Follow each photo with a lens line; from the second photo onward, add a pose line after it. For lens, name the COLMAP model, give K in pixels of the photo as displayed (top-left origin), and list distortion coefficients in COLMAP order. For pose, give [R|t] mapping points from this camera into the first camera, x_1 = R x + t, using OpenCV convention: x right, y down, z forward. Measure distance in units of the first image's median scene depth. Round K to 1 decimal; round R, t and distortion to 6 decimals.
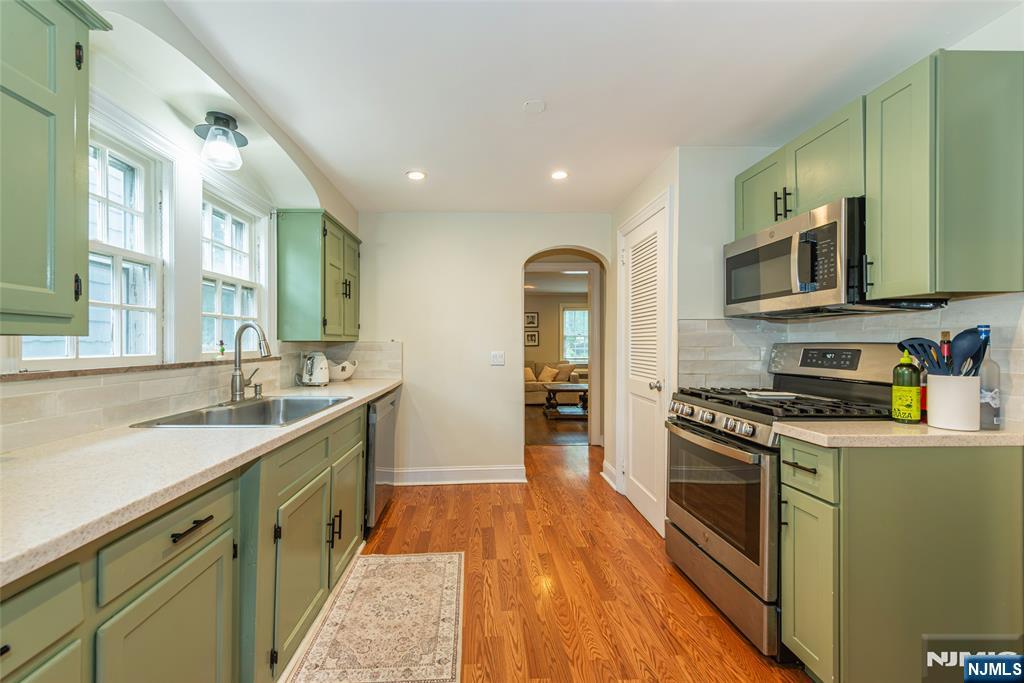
lens RADIAL K [[407.3, 0, 499.6], [0, 407.3, 346.6], [0, 0, 1]] dist [0.021316, -0.004535]
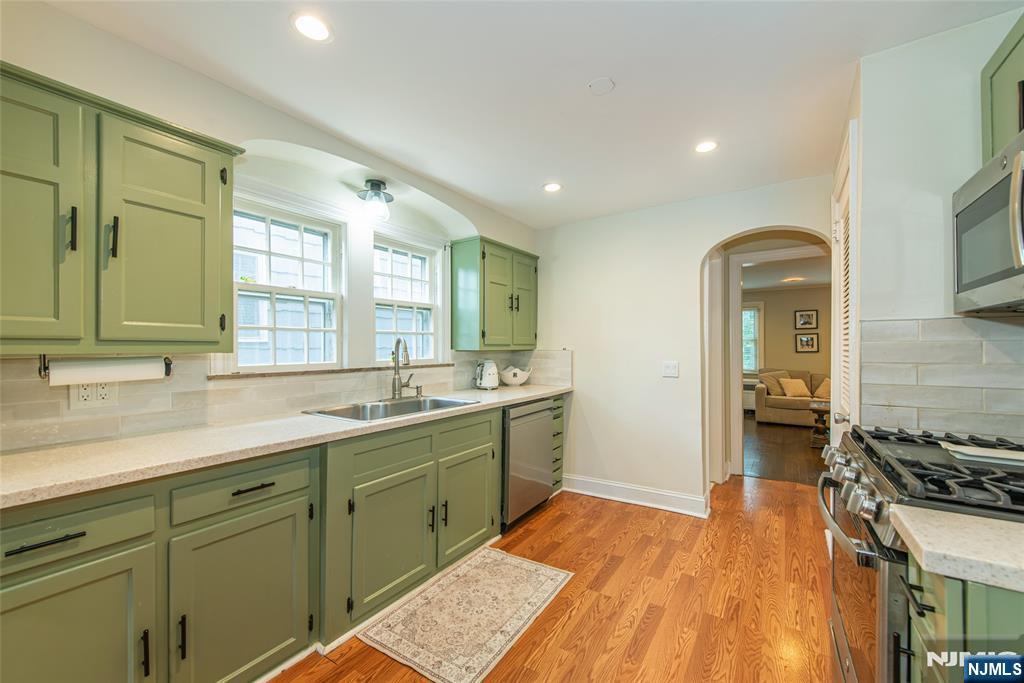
lens RADIAL K [[407.3, 0, 539.0], [0, 407.3, 348.7], [0, 0, 1]] dist [0.021316, -0.004535]
pose [[0.828020, 0.001005, -0.560697, 0.407610], [-0.003170, 0.999991, -0.002888, -0.019504], [0.560689, 0.004169, 0.828016, 0.176141]]
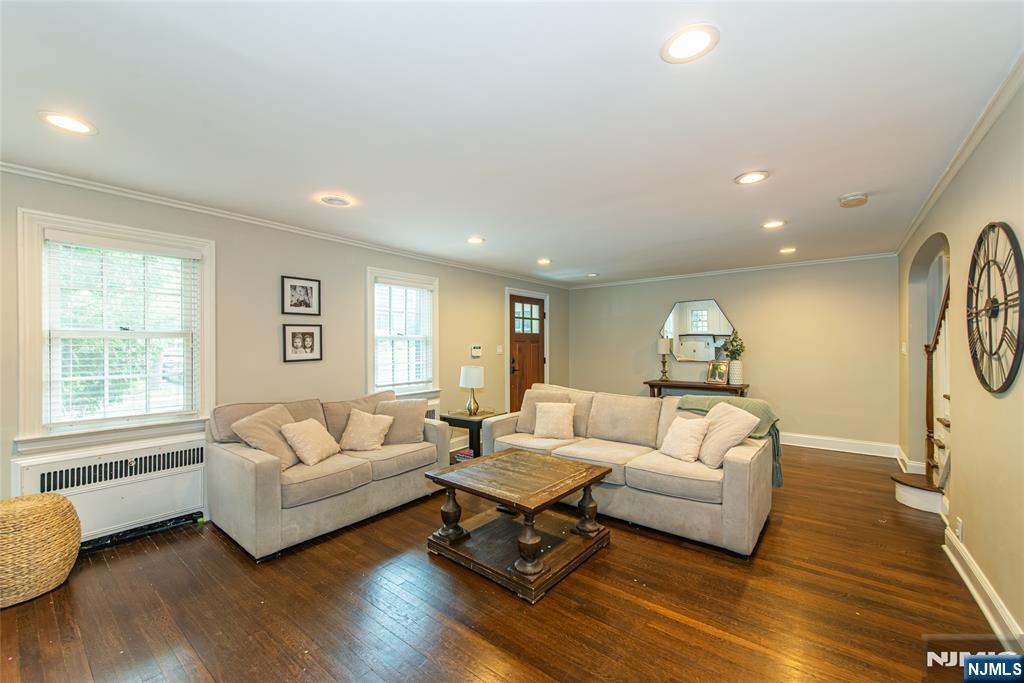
lens RADIAL K [[407.3, 0, 511.9], [0, 407.3, 342.9], [0, 0, 1]] dist [0.021316, -0.004535]
pose [[0.657172, 0.001115, 0.753739, -0.398731], [0.006949, 0.999947, -0.007538, -0.065281], [-0.753708, 0.010192, 0.657130, 2.496581]]
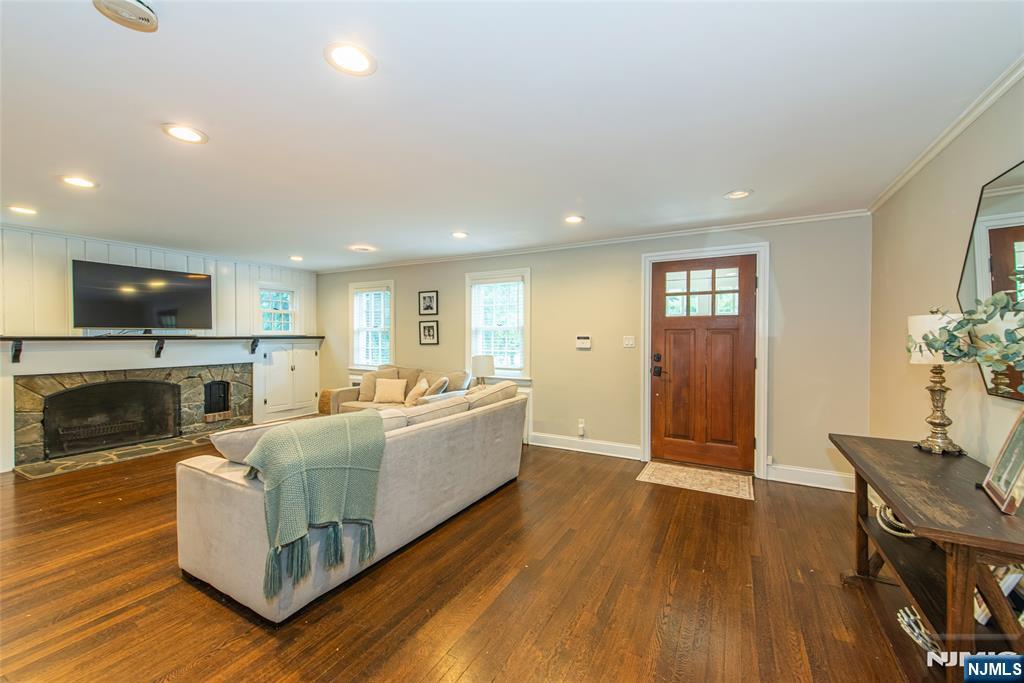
lens RADIAL K [[407.3, 0, 515.7], [0, 407.3, 341.0], [0, 0, 1]] dist [0.021316, -0.004535]
pose [[0.853045, 0.008892, -0.521761, 2.255275], [-0.004937, 0.999948, 0.008970, -0.056971], [0.521814, -0.005076, 0.853044, 2.305437]]
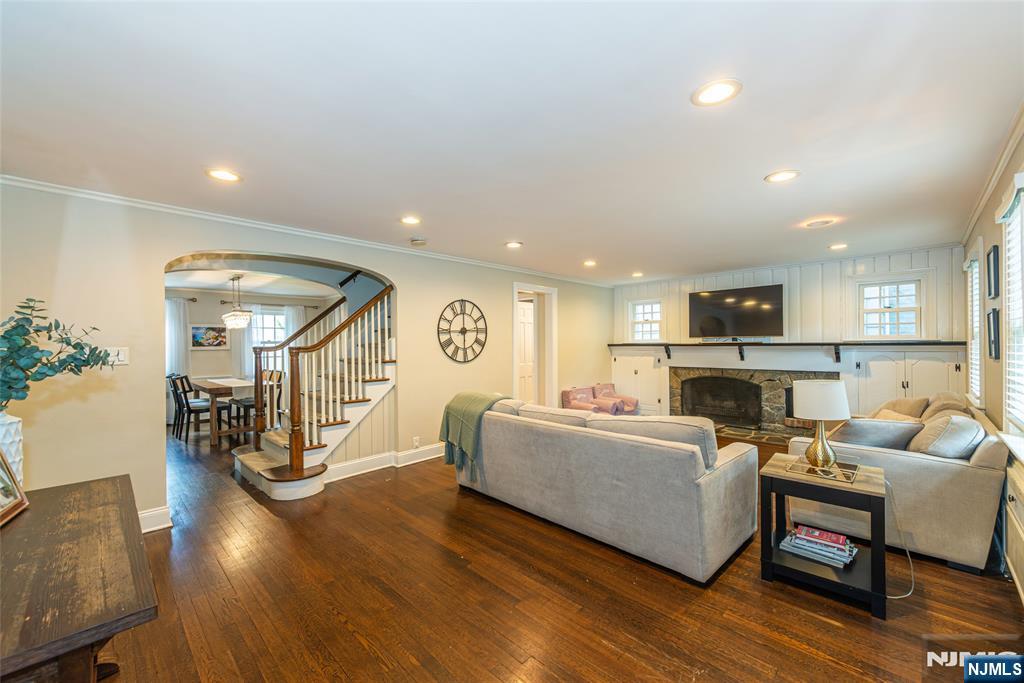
lens RADIAL K [[407.3, 0, 505.5], [0, 407.3, 343.1], [0, 0, 1]] dist [0.021316, -0.004535]
pose [[-0.742954, 0.007279, -0.669303, 2.419529], [0.006952, 0.999971, 0.003158, -0.072673], [0.669307, -0.002307, -0.742982, 4.263516]]
